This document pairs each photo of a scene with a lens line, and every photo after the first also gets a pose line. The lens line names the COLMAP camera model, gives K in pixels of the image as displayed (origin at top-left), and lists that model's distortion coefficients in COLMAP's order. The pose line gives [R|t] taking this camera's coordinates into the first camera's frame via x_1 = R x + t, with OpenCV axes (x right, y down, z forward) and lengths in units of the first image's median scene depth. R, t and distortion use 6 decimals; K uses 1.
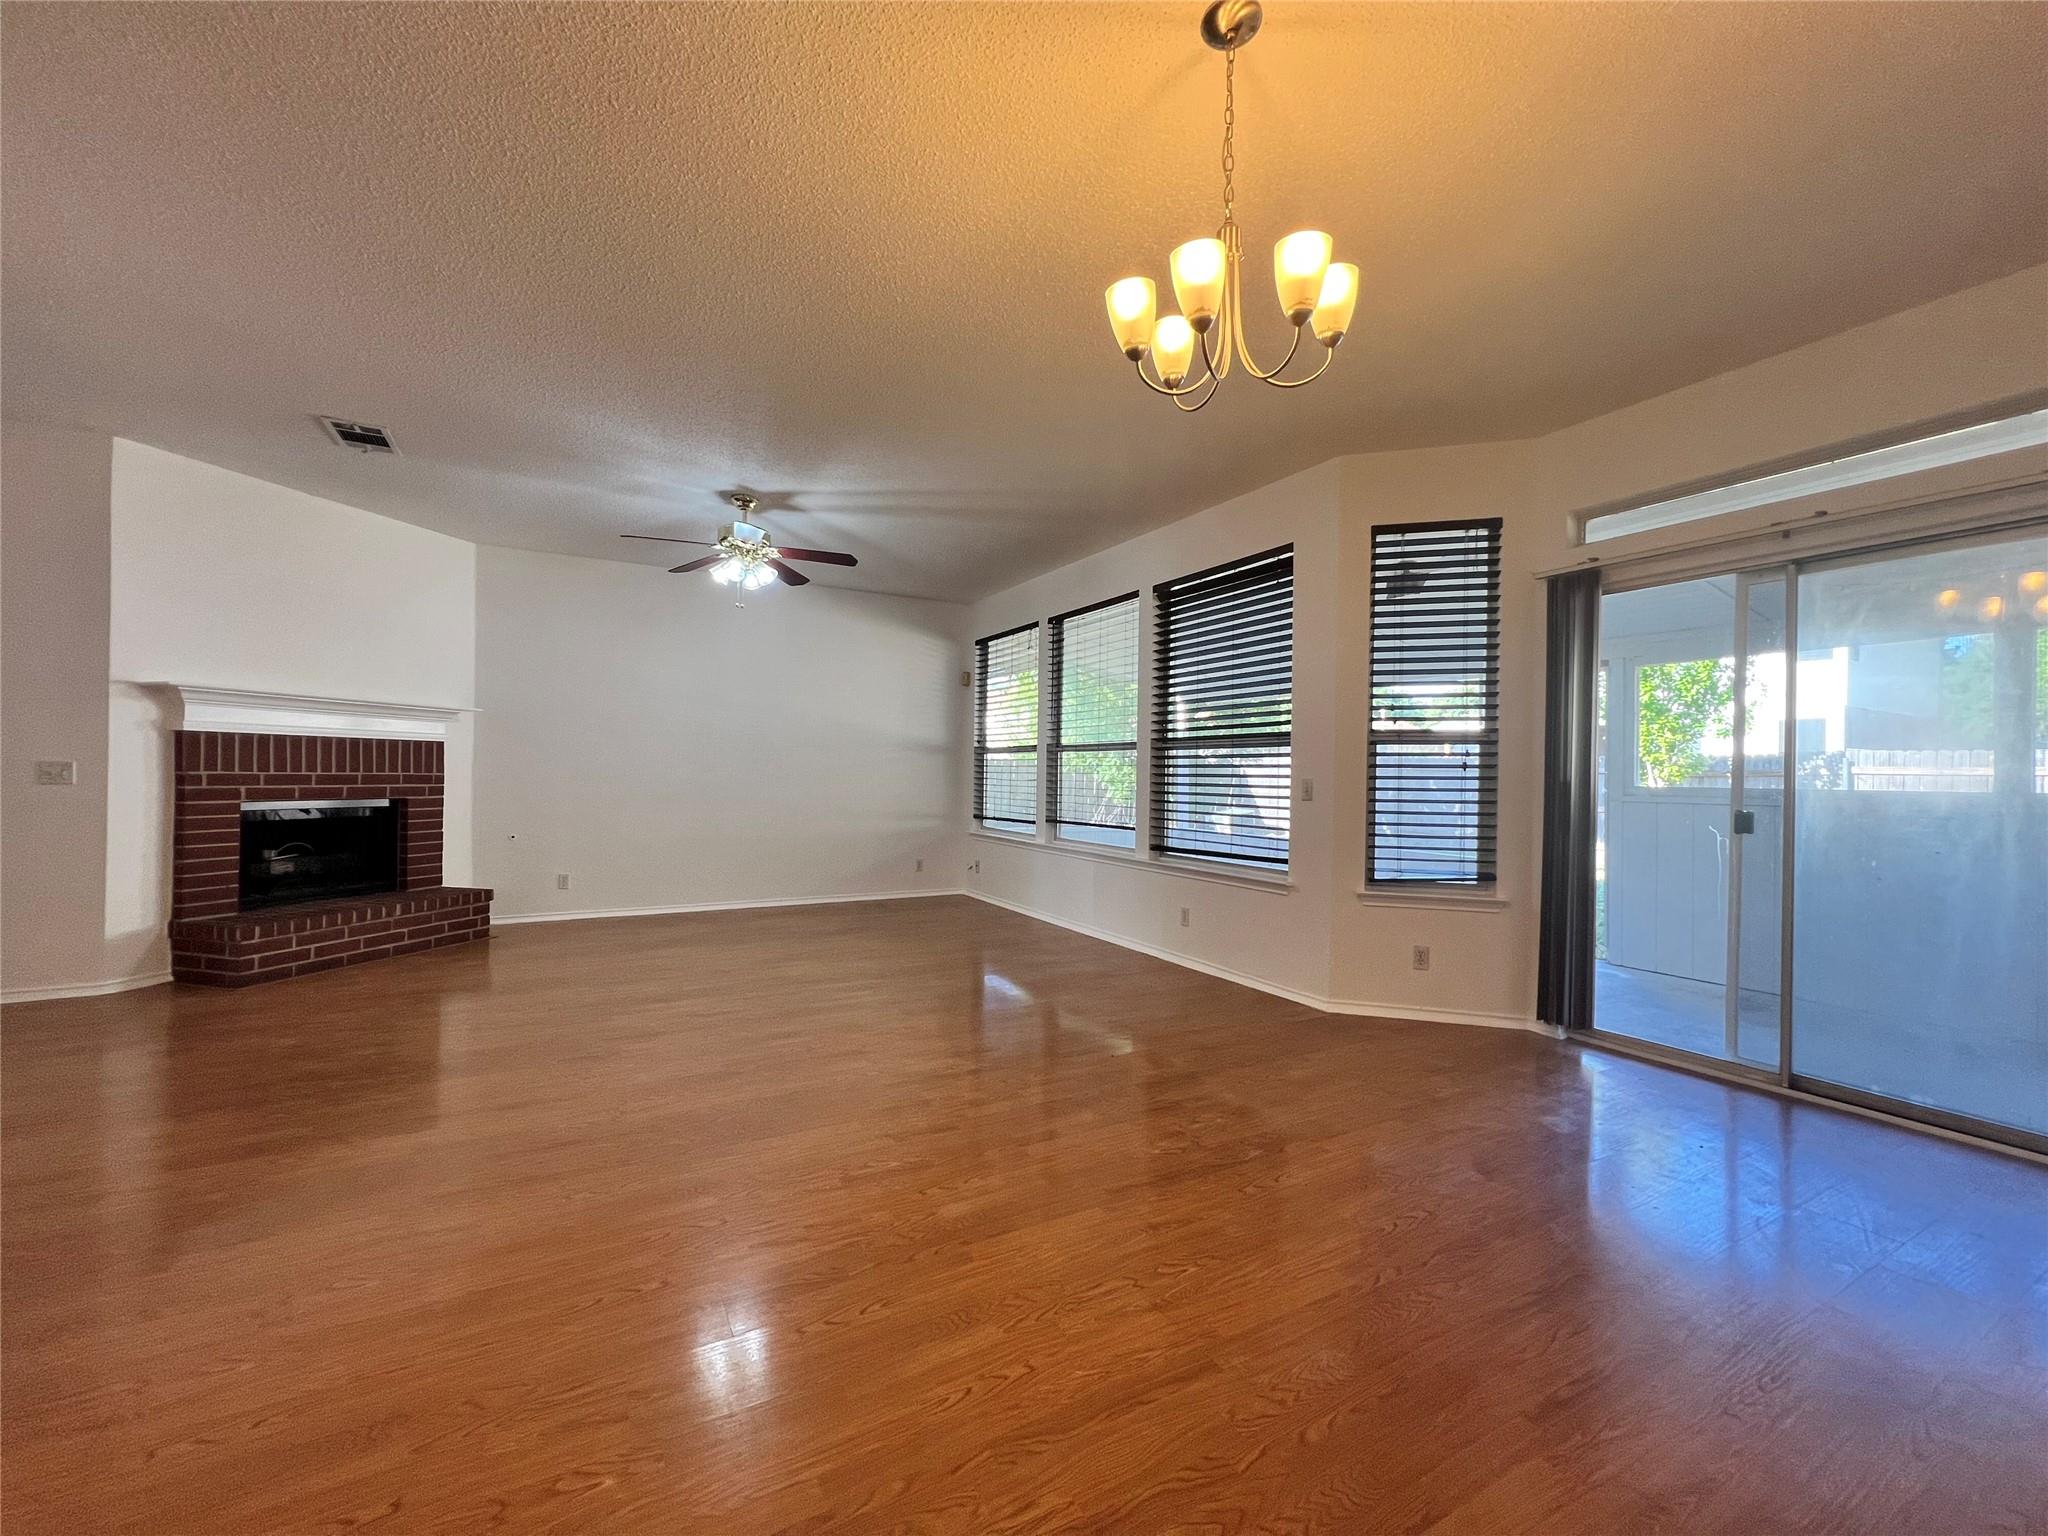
lens RADIAL K [[824.8, 0, 1028.9], [0, 824.8, 768.5], [0, 0, 1]] dist [-0.000113, 0.000588]
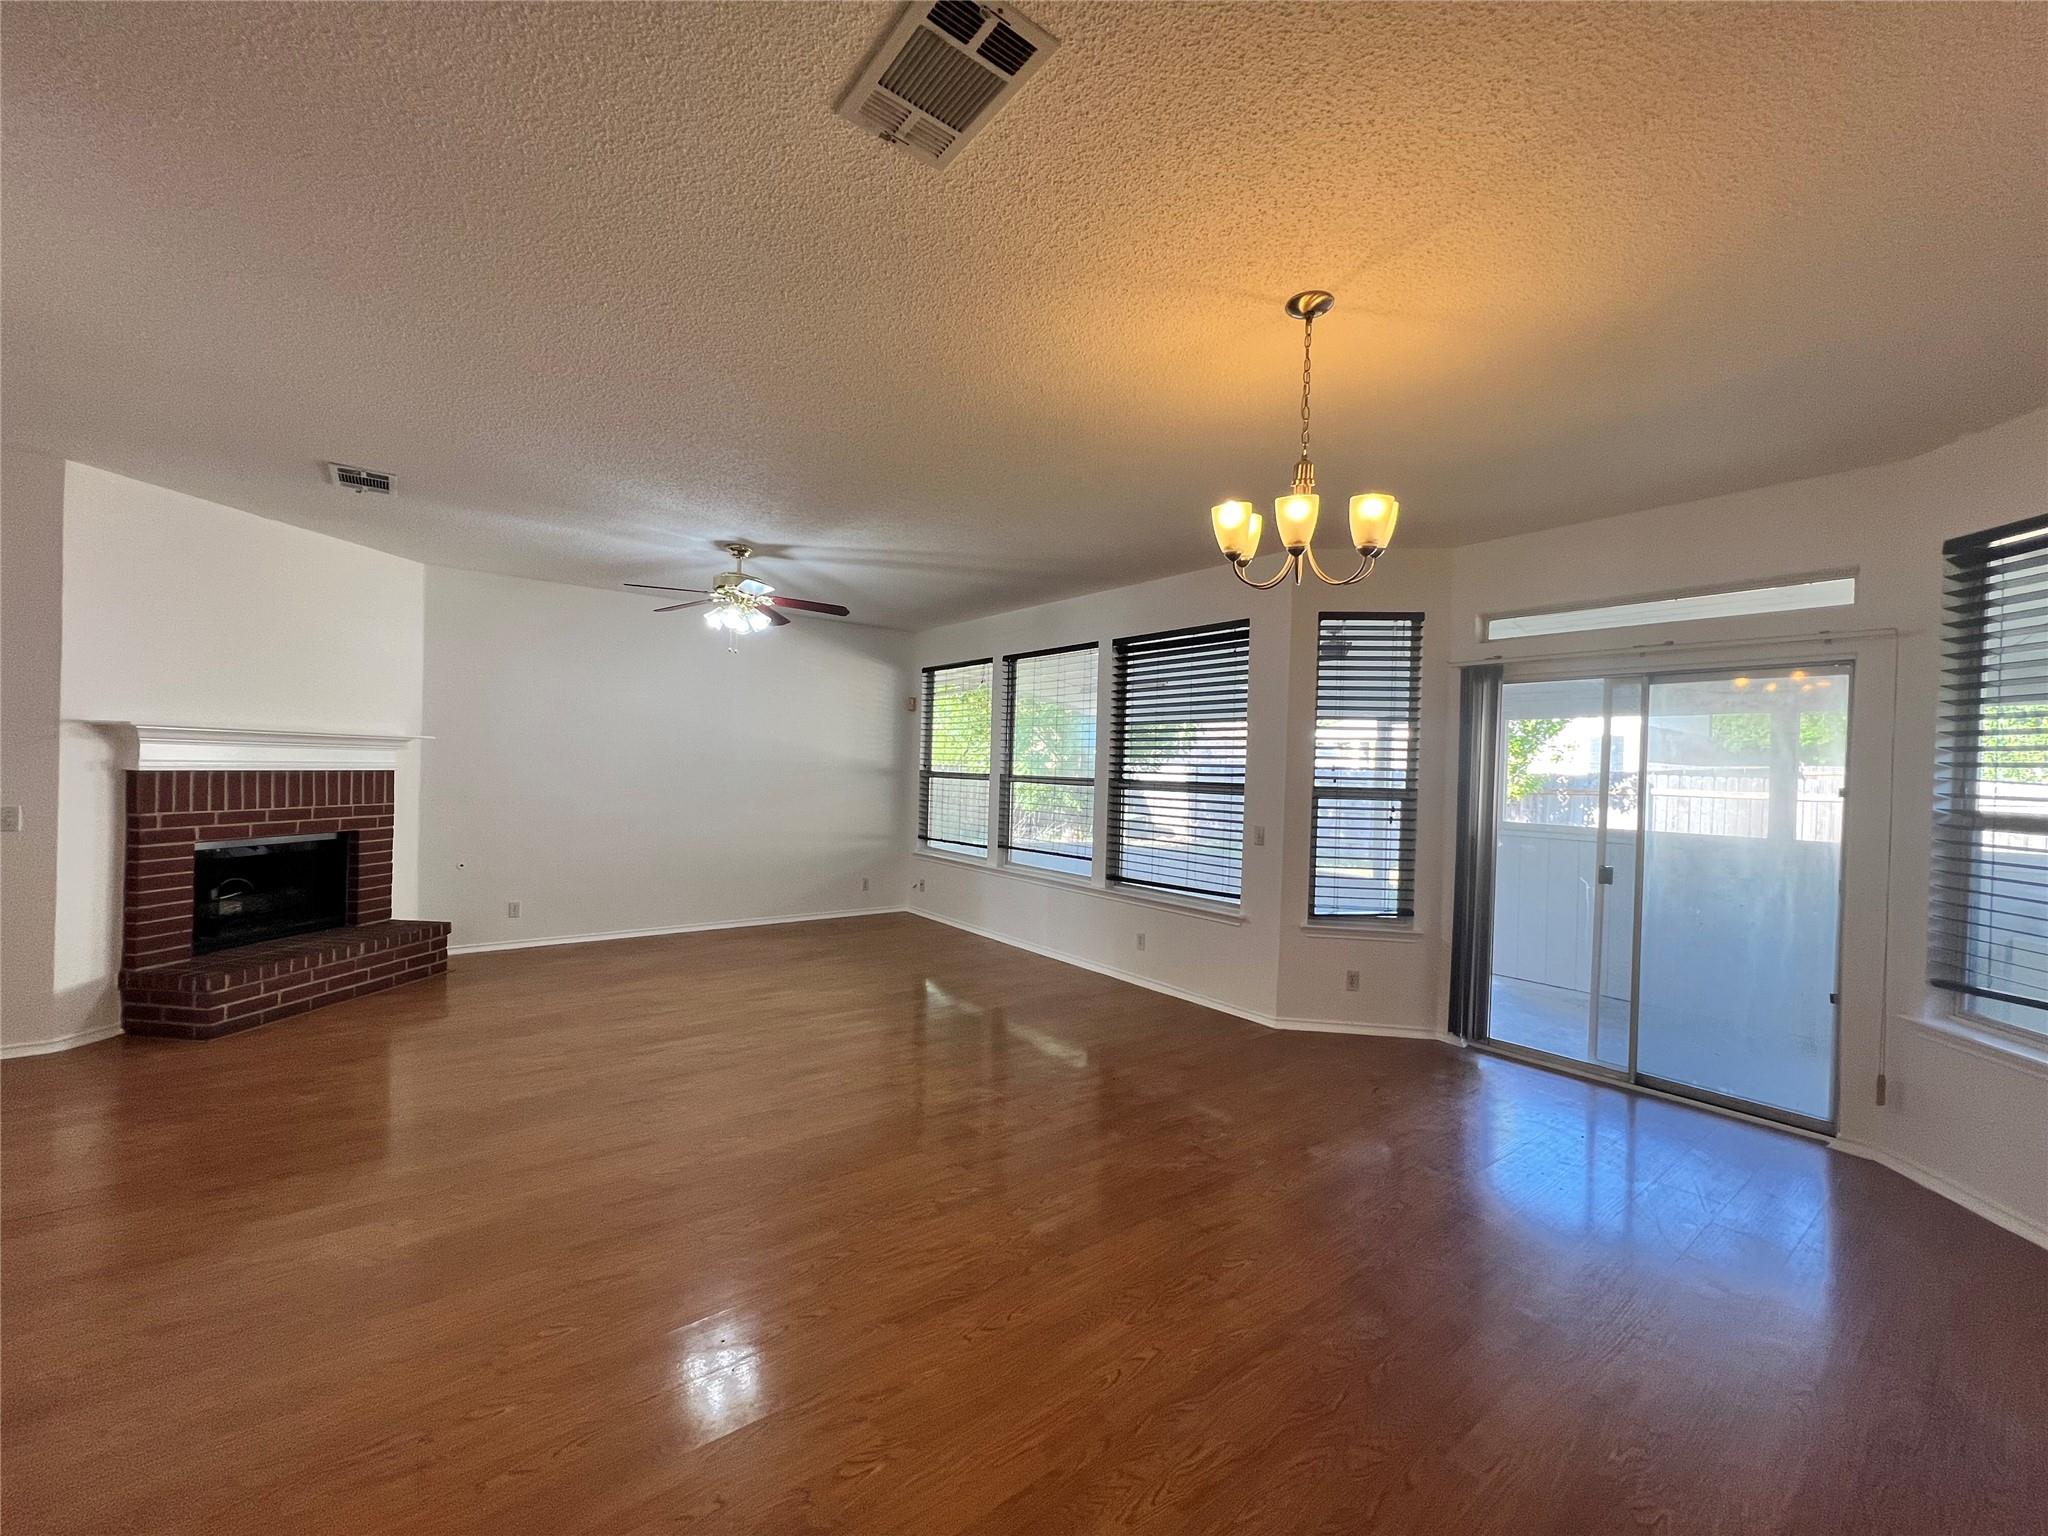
lens RADIAL K [[824.8, 0, 1028.9], [0, 824.8, 768.5], [0, 0, 1]] dist [-0.000113, 0.000588]
pose [[0.988873, 0.013958, 0.148108, -0.143884], [-0.015702, 0.999820, 0.010618, -0.070958], [-0.147933, -0.012825, 0.988914, -0.086311]]
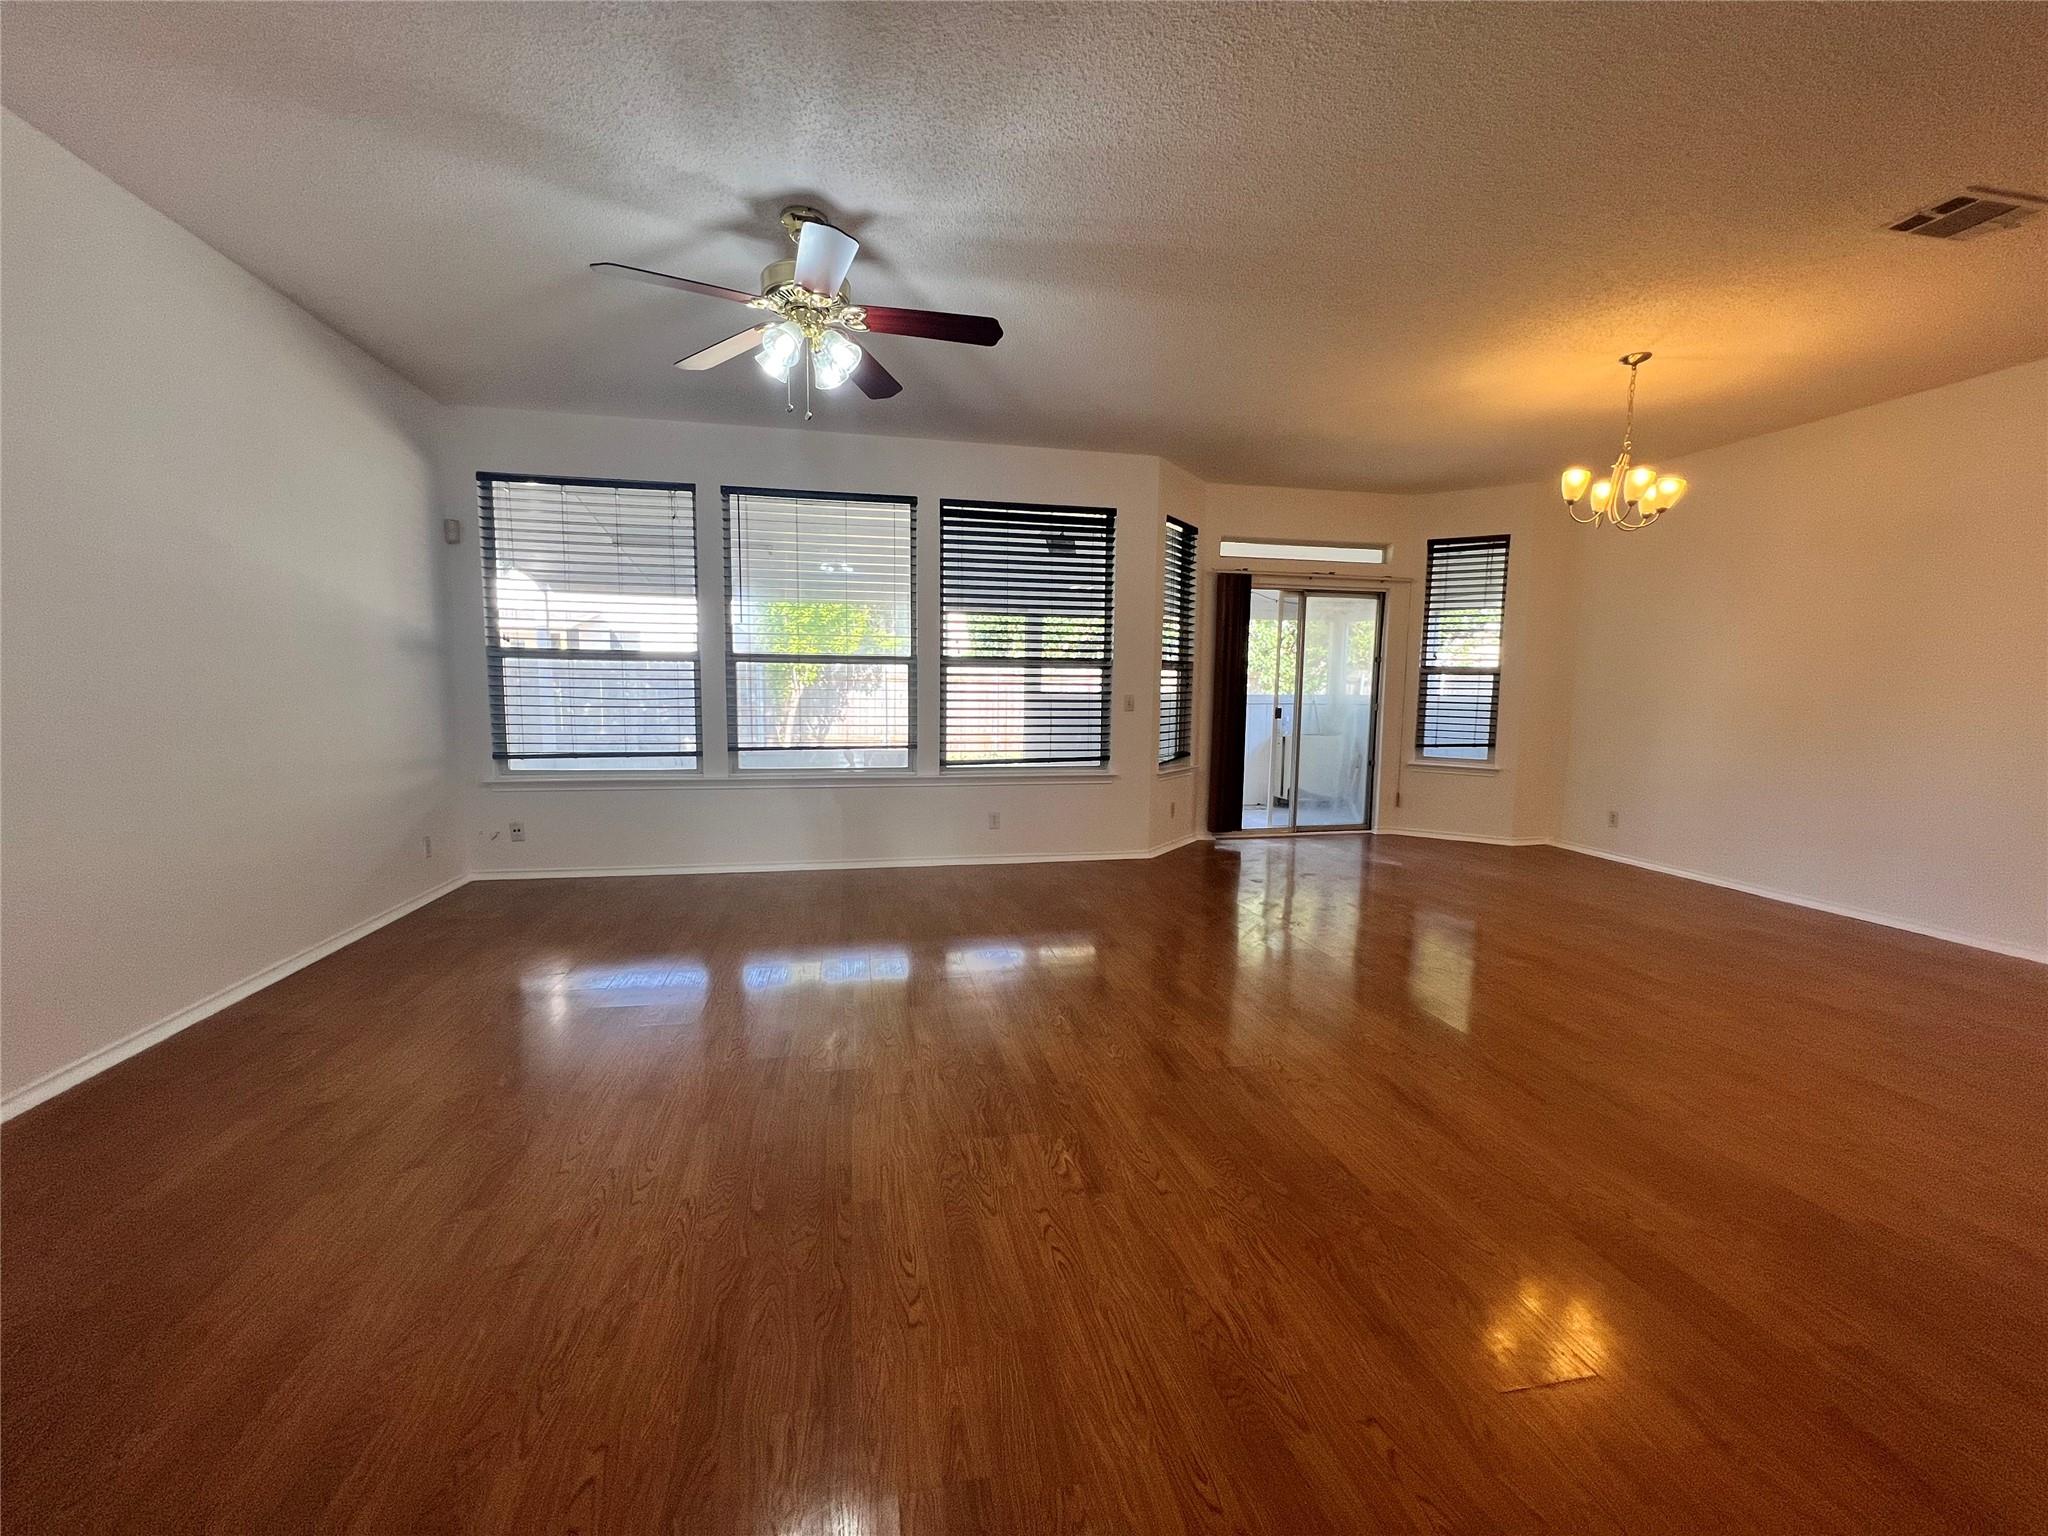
lens RADIAL K [[820.0, 0, 1024.0], [0, 820.0, 768.0], [0, 0, 1]] dist [-0.000761, 0.000718]
pose [[0.300906, -0.107494, 0.947576, -0.930247], [-0.014215, 0.993011, 0.117162, -0.022351], [-0.953548, -0.048725, 0.297275, 0.714493]]
